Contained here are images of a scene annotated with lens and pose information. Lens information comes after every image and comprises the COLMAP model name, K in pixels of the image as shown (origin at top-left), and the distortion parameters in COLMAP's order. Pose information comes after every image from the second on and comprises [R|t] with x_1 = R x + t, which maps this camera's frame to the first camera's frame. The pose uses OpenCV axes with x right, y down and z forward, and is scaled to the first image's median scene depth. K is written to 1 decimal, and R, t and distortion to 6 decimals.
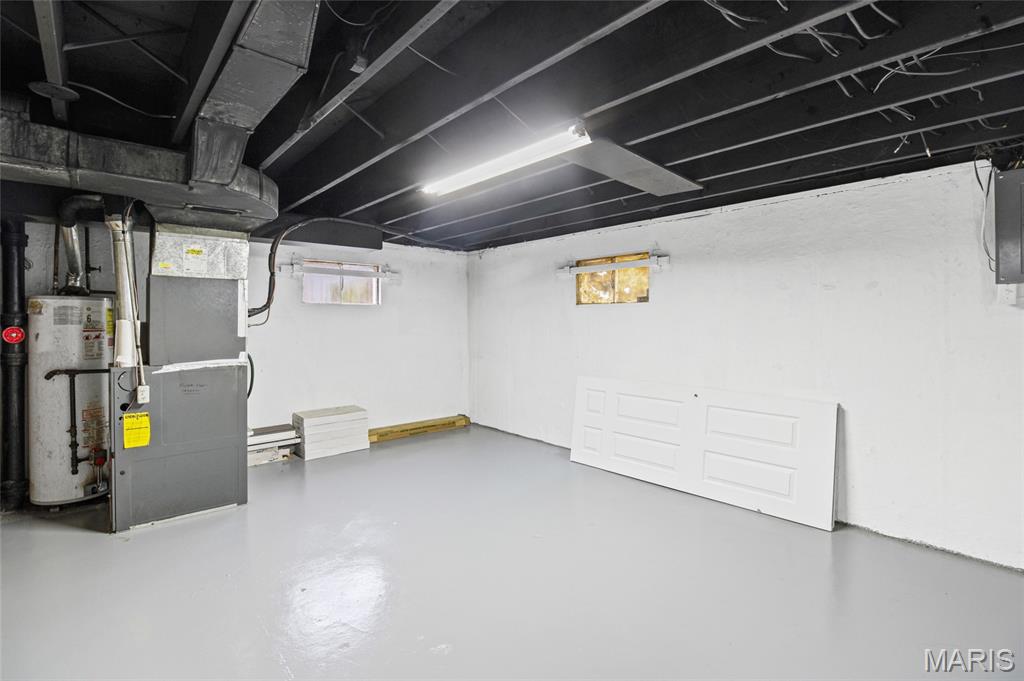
lens RADIAL K [[476.3, 0, 517.5], [0, 476.3, 323.8], [0, 0, 1]] dist [-0.000696, -0.013402]
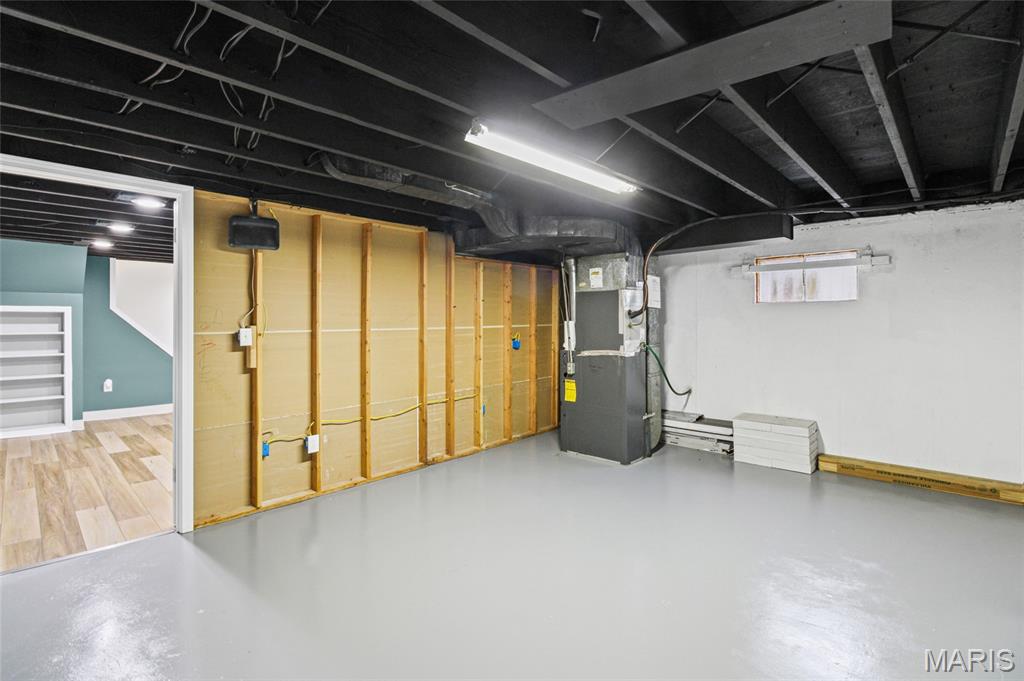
lens RADIAL K [[476.3, 0, 517.5], [0, 476.3, 323.8], [0, 0, 1]] dist [-0.000696, -0.013402]
pose [[0.085082, 0.004804, -0.996362, 0.525768], [-0.003218, 0.999984, 0.004547, -0.004179], [0.996369, 0.002820, 0.085096, 0.467460]]
